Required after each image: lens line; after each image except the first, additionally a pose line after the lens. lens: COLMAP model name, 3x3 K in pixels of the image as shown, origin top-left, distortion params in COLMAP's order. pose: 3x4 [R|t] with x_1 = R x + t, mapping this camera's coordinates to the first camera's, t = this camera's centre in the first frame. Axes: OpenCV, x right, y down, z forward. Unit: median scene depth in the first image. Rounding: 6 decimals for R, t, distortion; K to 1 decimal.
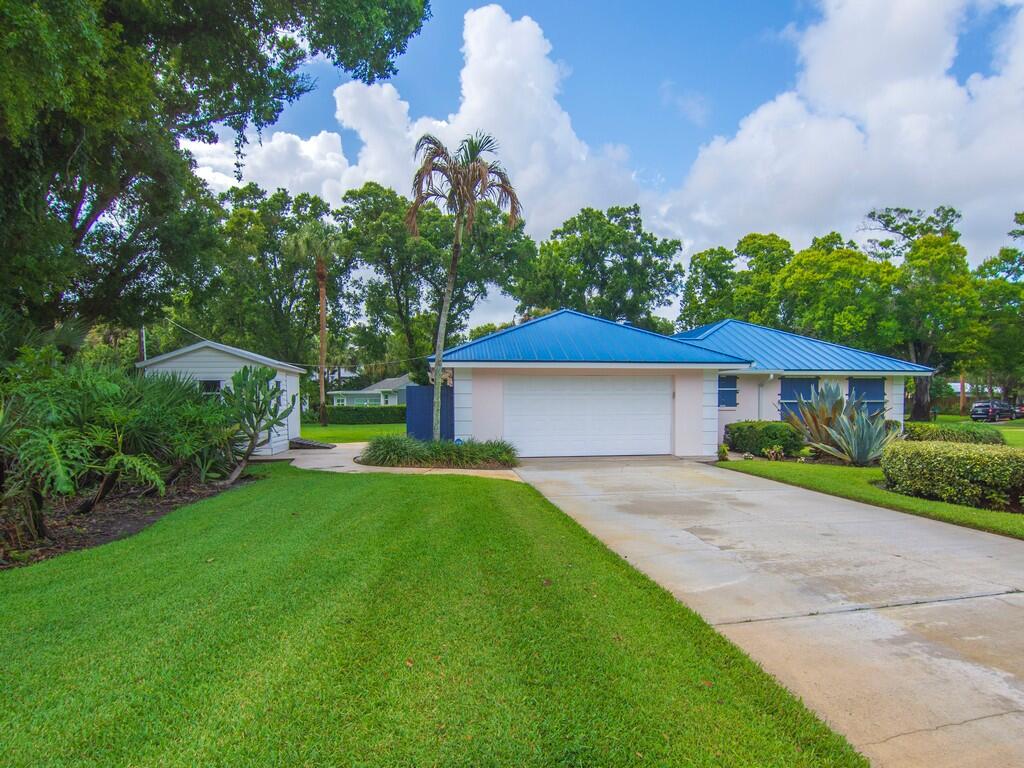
lens RADIAL K [[637.8, 0, 631.3], [0, 637.8, 402.4], [0, 0, 1]] dist [0.033855, -0.042279]
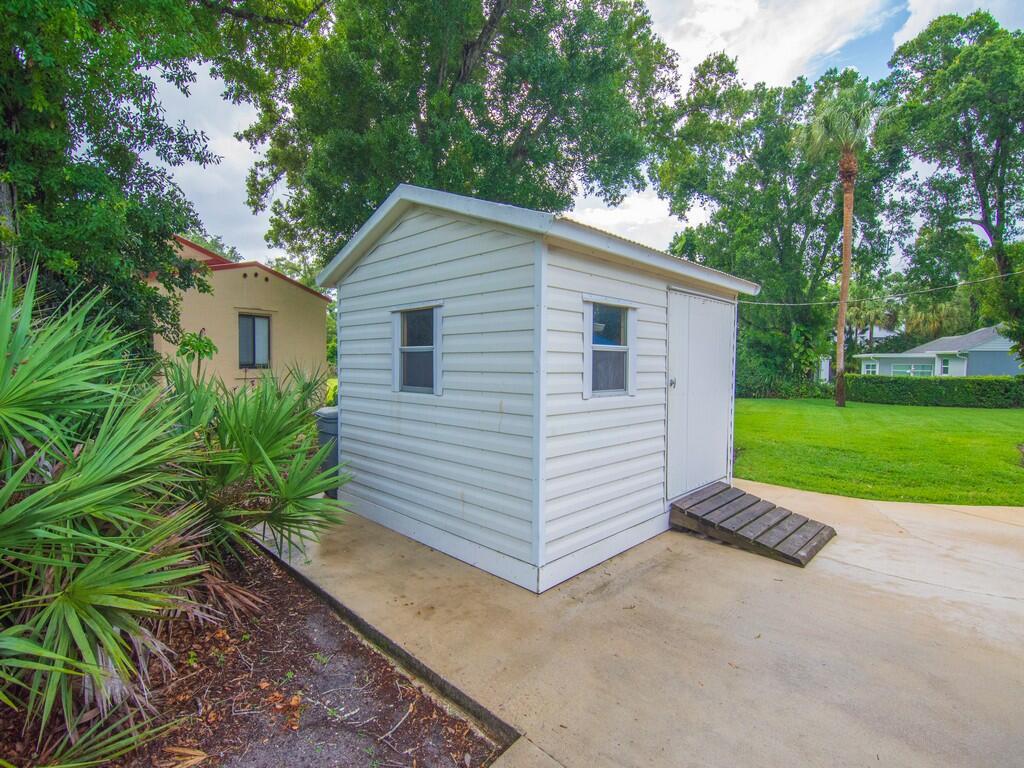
lens RADIAL K [[496.9, 0, 508.4], [0, 496.9, 388.2], [0, 0, 1]] dist [-0.000650, -0.013623]
pose [[0.488743, 0.059327, -0.870408, -0.183013], [-0.017683, 0.998154, 0.058105, -0.004094], [0.872249, -0.013007, 0.488889, 0.408631]]
